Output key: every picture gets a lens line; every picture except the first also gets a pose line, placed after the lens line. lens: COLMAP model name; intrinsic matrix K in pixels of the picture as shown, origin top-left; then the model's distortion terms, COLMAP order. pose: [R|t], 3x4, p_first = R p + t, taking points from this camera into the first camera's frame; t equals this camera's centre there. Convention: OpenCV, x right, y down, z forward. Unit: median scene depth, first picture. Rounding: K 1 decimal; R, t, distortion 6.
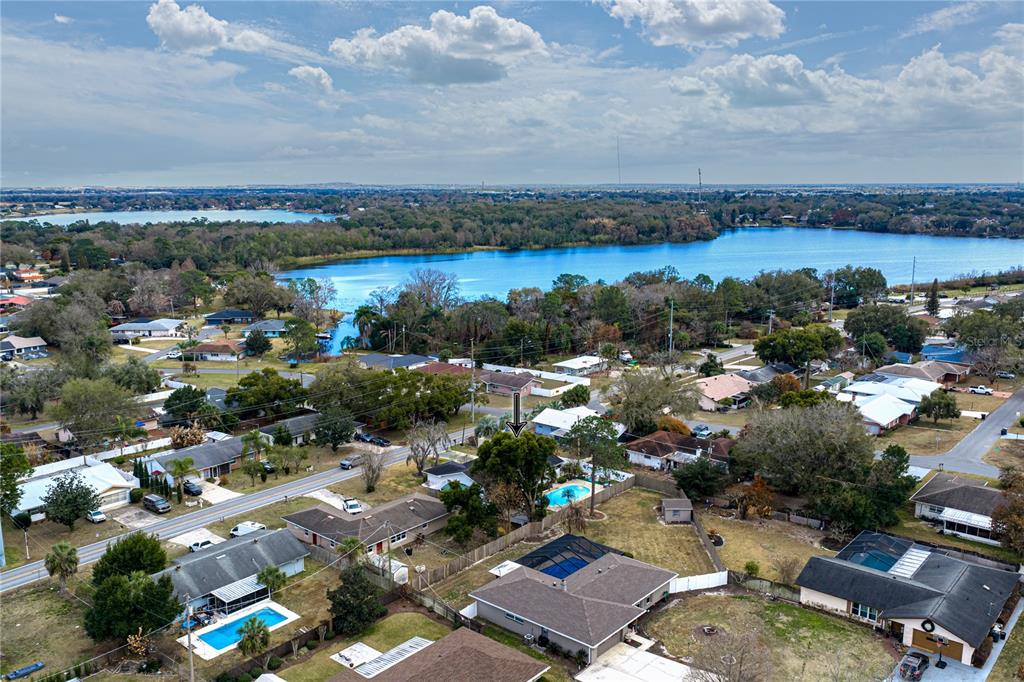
lens RADIAL K [[847.5, 0, 507.9], [0, 847.5, 343.8], [0, 0, 1]] dist [0.017196, -0.026456]
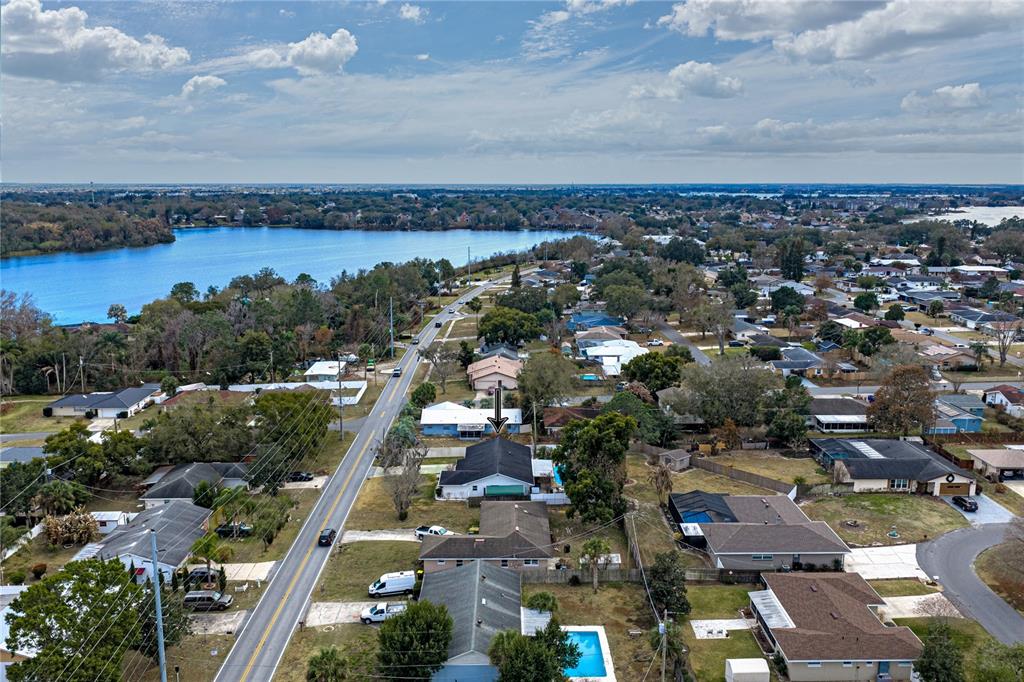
lens RADIAL K [[847.5, 0, 507.9], [0, 847.5, 343.8], [0, 0, 1]] dist [0.017196, -0.026456]
pose [[0.749513, -0.119867, 0.651047, -0.117828], [0.119702, 0.991799, 0.044799, -0.007395], [-0.651077, 0.044354, 0.757715, 0.040456]]
